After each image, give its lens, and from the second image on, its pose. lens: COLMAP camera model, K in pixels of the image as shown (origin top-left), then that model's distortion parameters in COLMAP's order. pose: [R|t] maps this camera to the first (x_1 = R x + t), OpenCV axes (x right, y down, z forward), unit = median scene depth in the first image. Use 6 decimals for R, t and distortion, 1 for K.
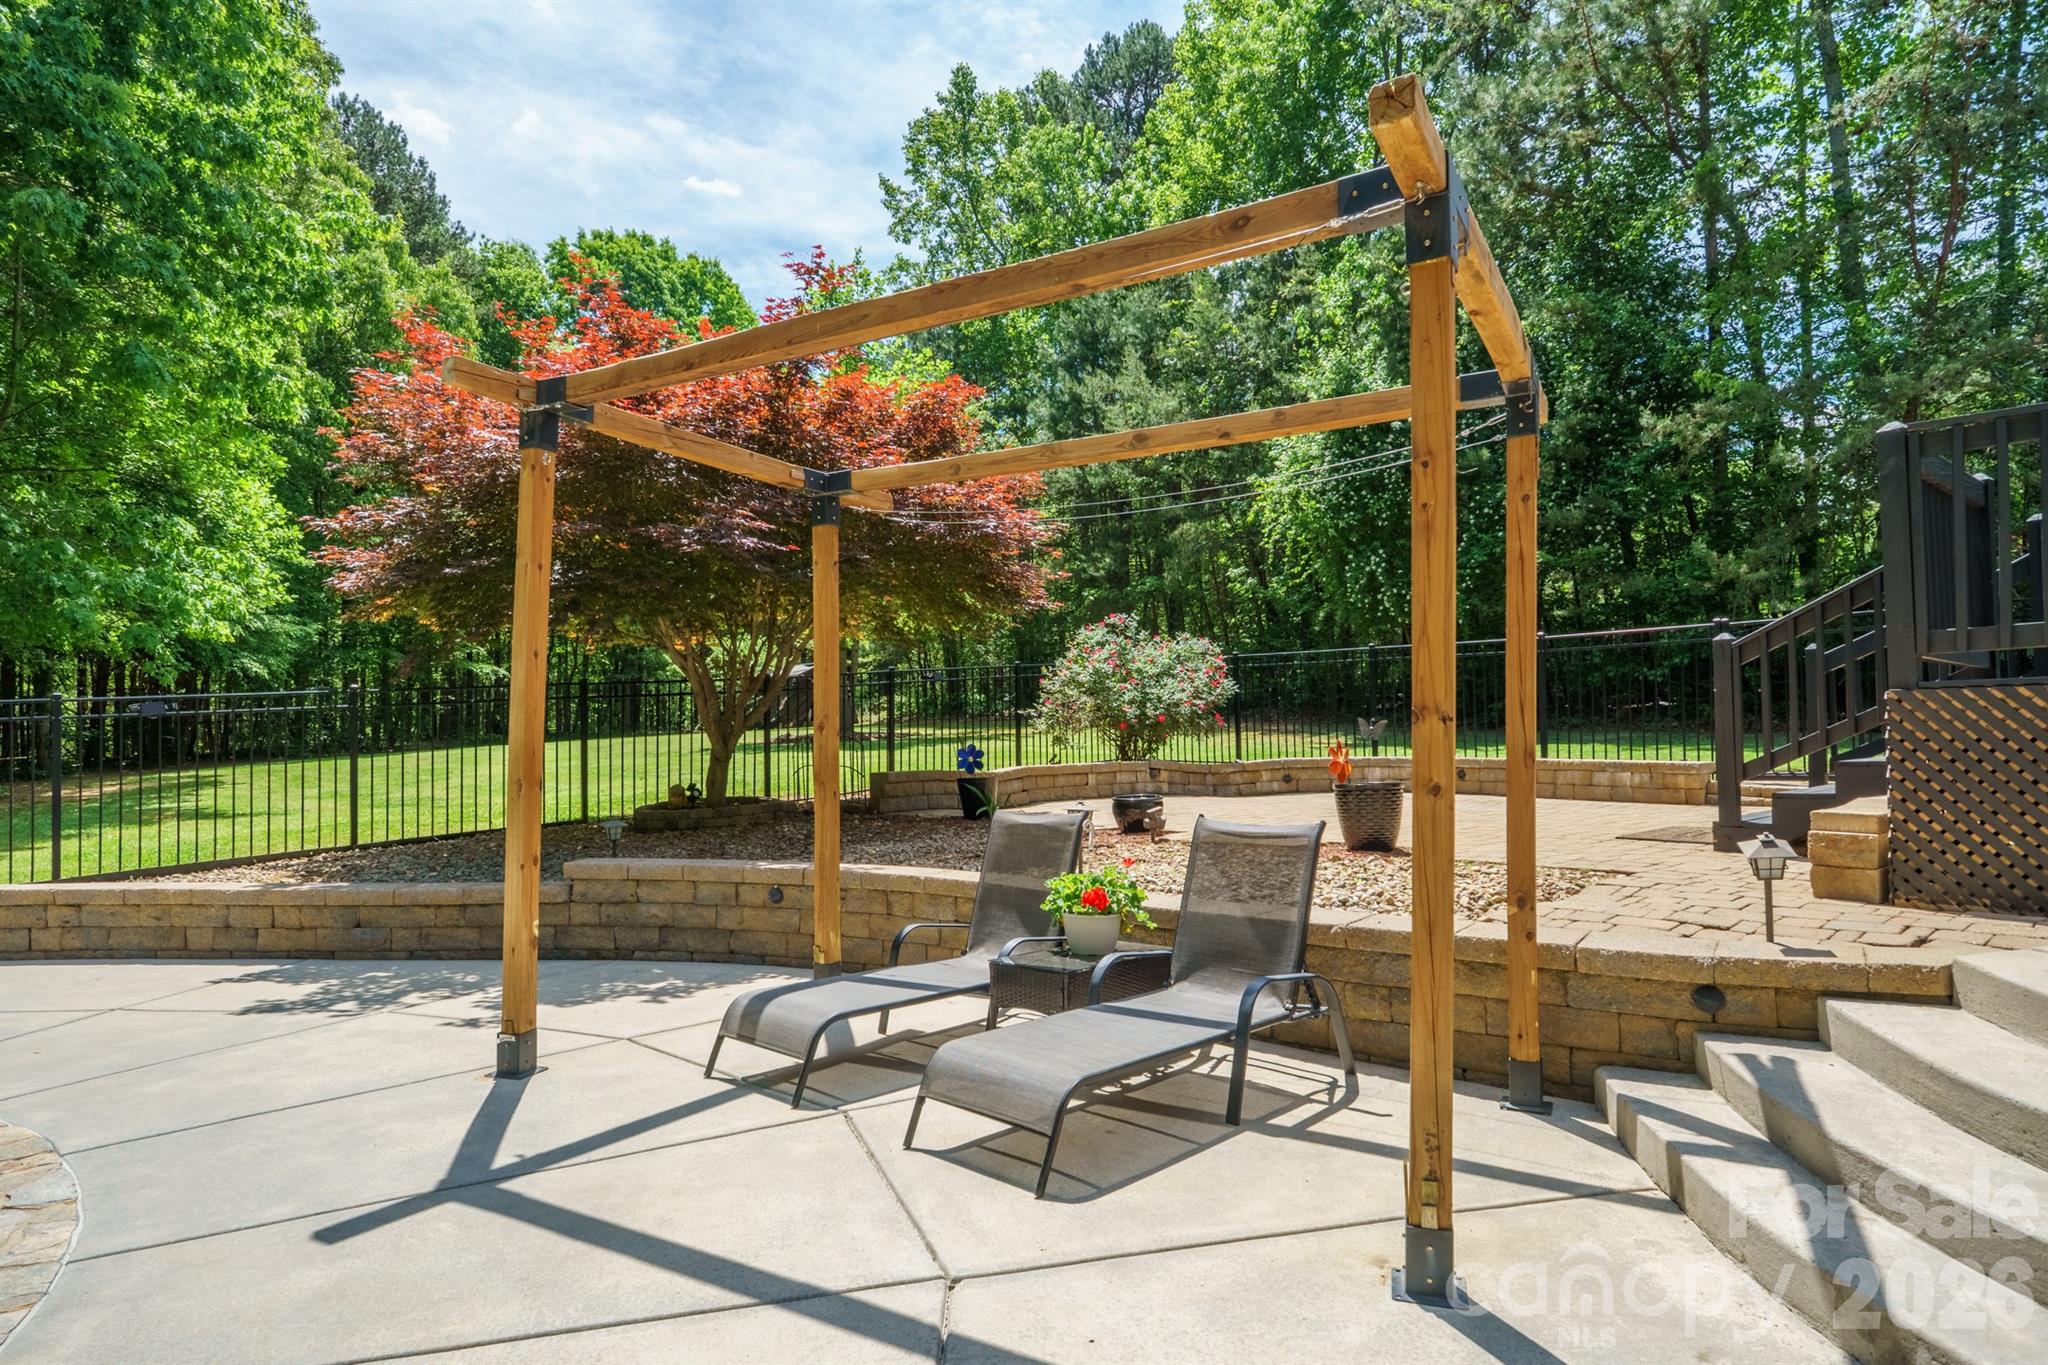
lens RADIAL K [[1118.2, 0, 1014.8], [0, 1118.2, 725.7], [0, 0, 1]] dist [-0.002399, -0.001171]
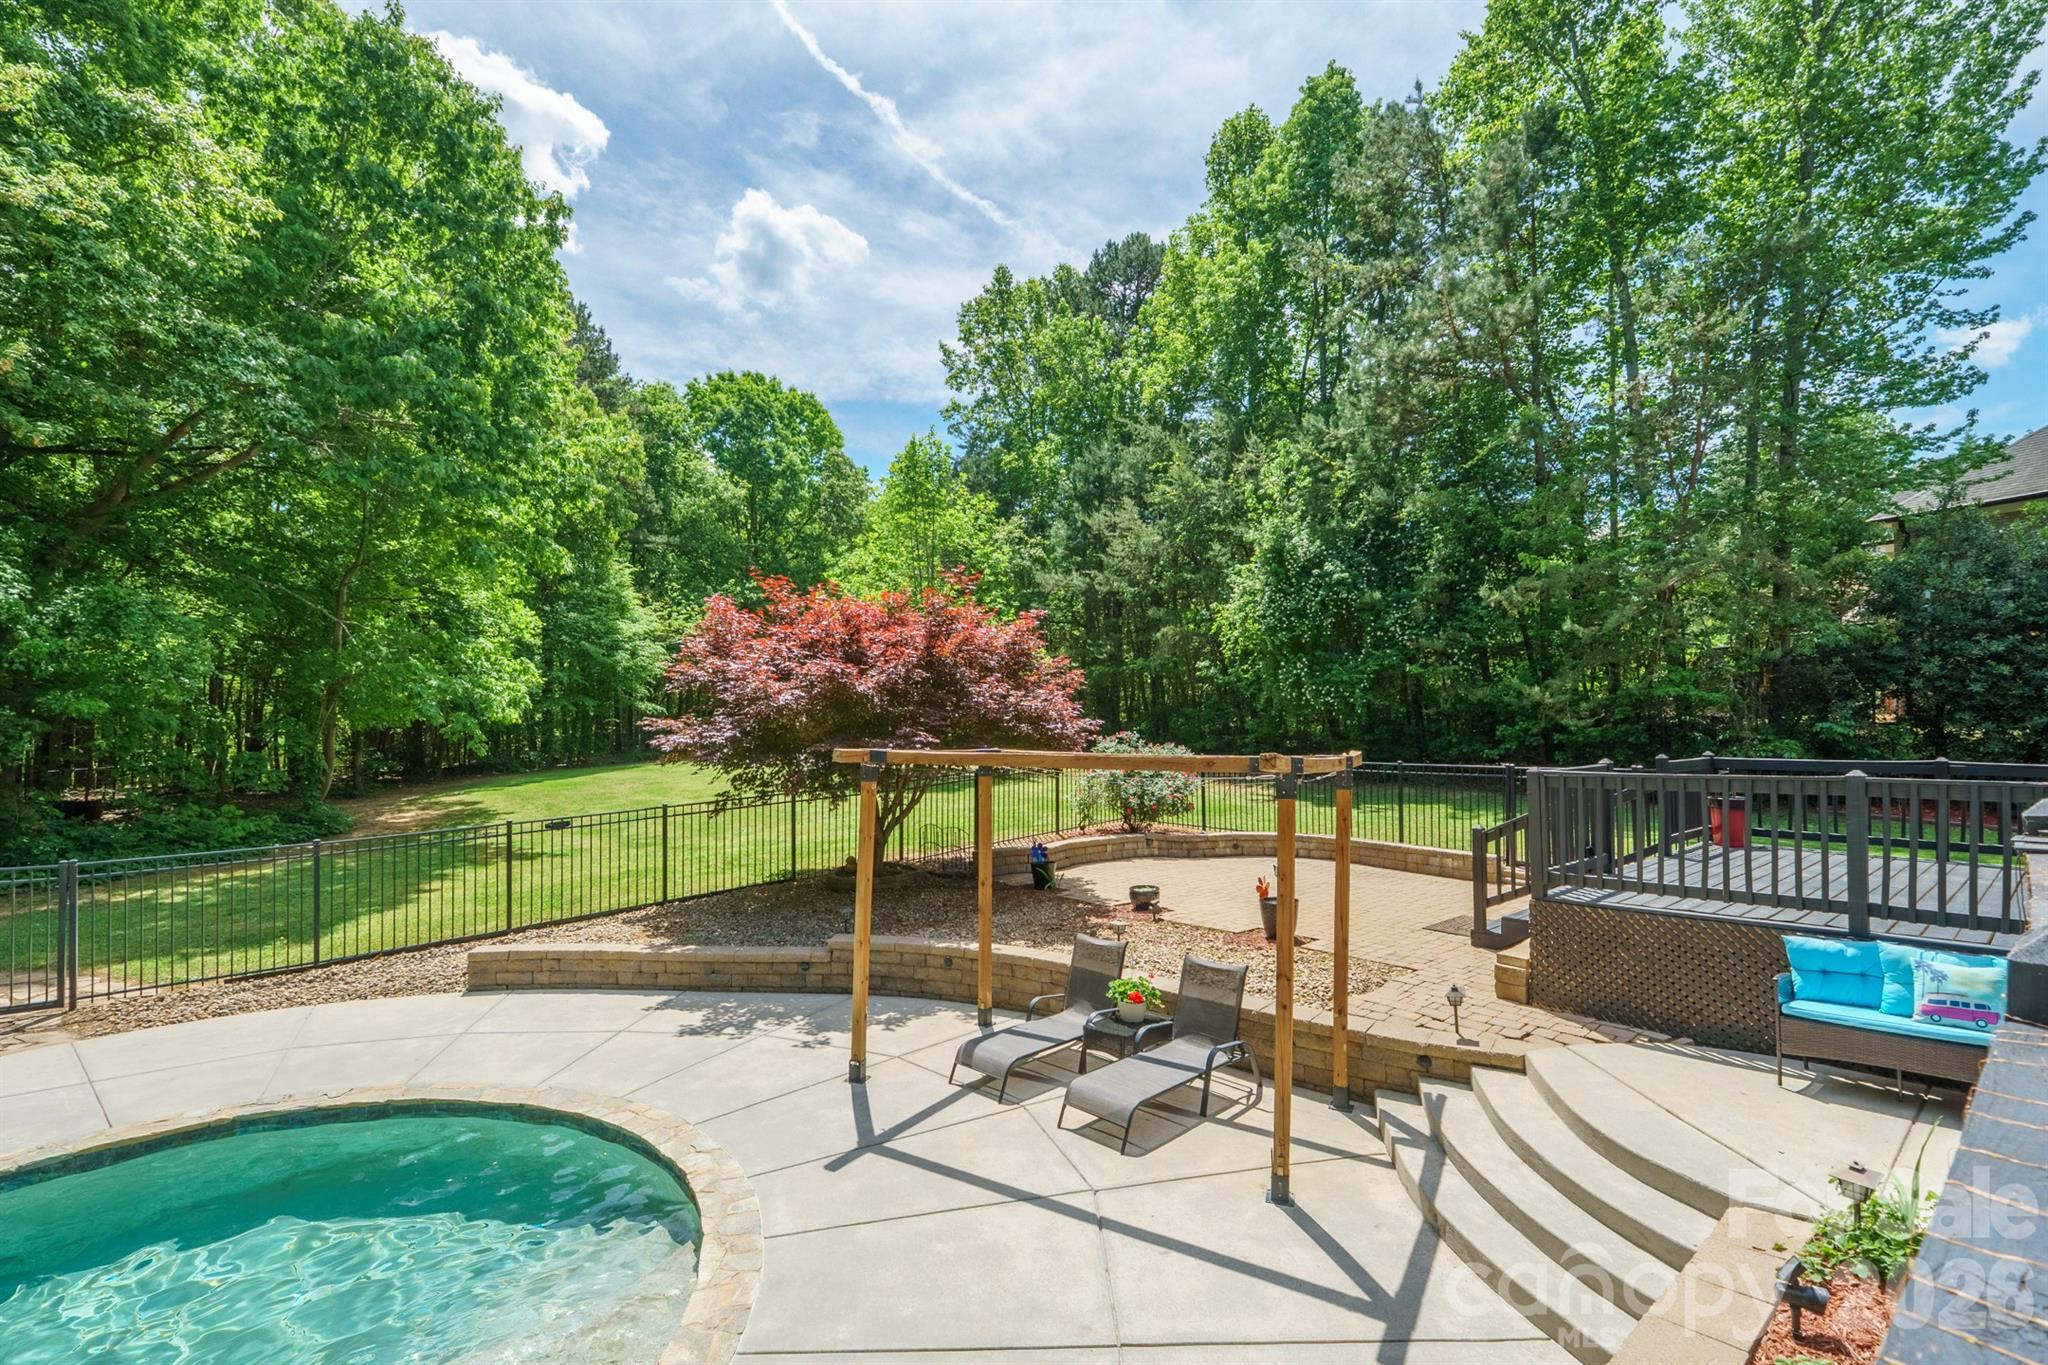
lens RADIAL K [[862.0, 0, 1010.1], [0, 862.0, 740.9], [0, 0, 1]] dist [-0.002396, -0.001056]
pose [[0.999745, 0.007792, -0.021199, -0.023215], [-0.007518, 0.999888, 0.012964, -0.060900], [0.021298, -0.012802, 0.999691, -0.104963]]
